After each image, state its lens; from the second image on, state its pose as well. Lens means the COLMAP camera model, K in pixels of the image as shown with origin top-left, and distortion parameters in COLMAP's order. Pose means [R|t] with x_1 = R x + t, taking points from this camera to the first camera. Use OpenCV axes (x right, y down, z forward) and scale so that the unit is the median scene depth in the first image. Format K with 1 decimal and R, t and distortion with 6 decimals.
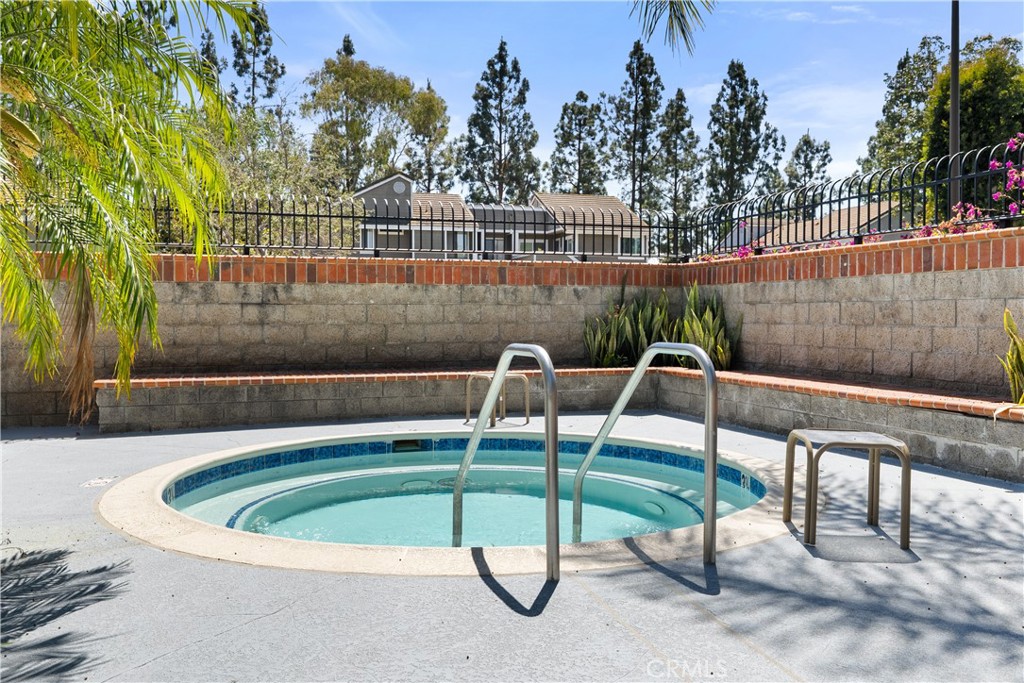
lens RADIAL K [[853.6, 0, 513.4], [0, 853.6, 341.2], [0, 0, 1]] dist [0.064425, 0.007560]
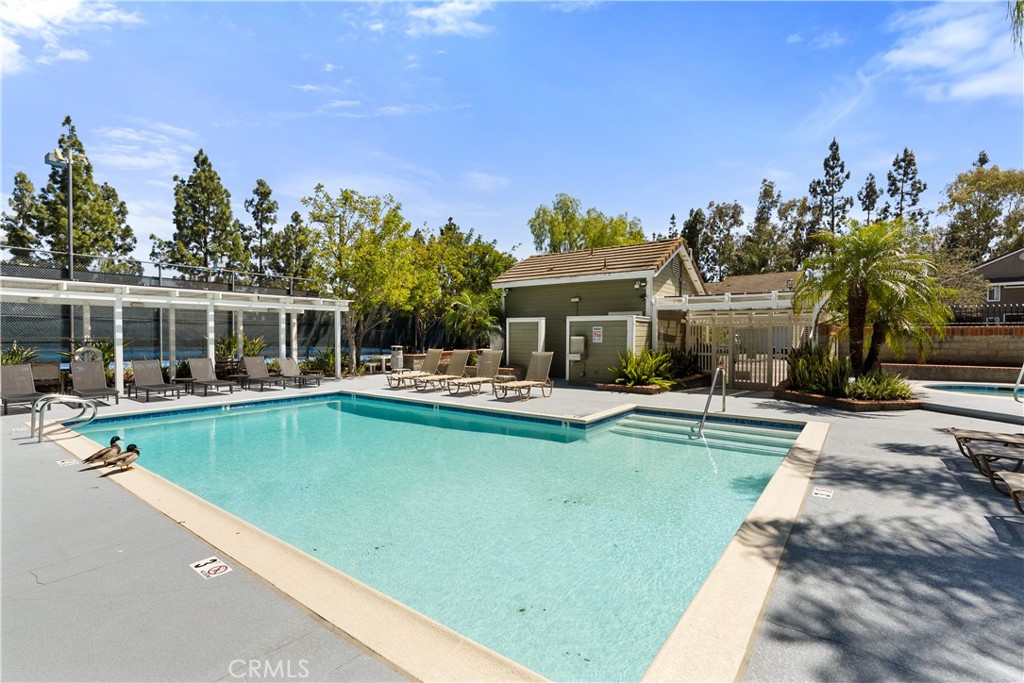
lens RADIAL K [[475.1, 0, 513.1], [0, 475.1, 345.4], [0, 0, 1]] dist [0.004320, 0.000037]
pose [[0.574830, 0.020860, -0.818007, 0.022230], [-0.032012, 0.999483, 0.002993, 0.001141], [0.817647, 0.024465, 0.575200, -0.122414]]
